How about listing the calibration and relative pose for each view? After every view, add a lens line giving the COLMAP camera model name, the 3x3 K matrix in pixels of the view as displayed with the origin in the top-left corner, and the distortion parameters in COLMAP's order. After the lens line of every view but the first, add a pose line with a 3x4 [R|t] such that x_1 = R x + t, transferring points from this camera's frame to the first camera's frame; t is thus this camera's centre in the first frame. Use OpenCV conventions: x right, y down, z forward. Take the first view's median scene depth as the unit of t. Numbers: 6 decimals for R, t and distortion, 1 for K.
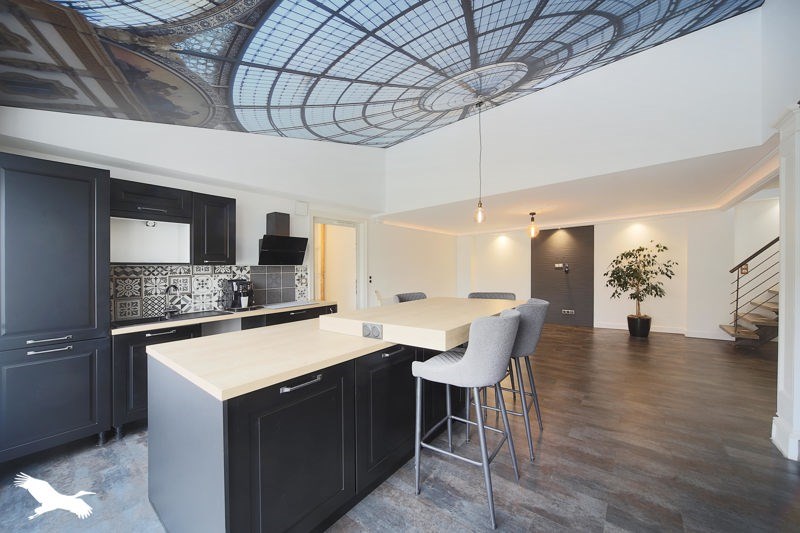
lens RADIAL K [[289.6, 0, 400.0], [0, 289.6, 266.5], [0, 0, 1]] dist [0.001138, 0.000078]
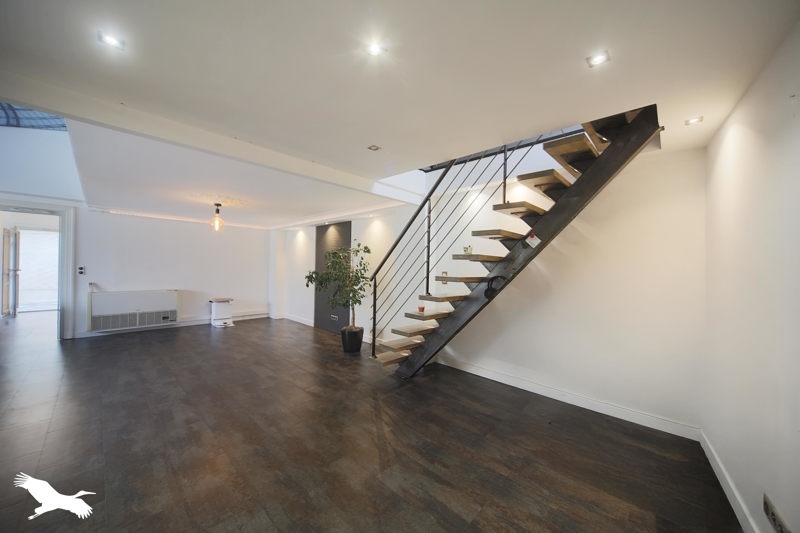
lens RADIAL K [[289.6, 0, 400.0], [0, 289.6, 266.5], [0, 0, 1]] dist [0.001138, 0.000078]
pose [[0.993552, 0.037056, -0.107147, 1.133776], [-0.036160, 0.999293, 0.010301, -0.017585], [0.107453, -0.006360, 0.994190, 0.151304]]
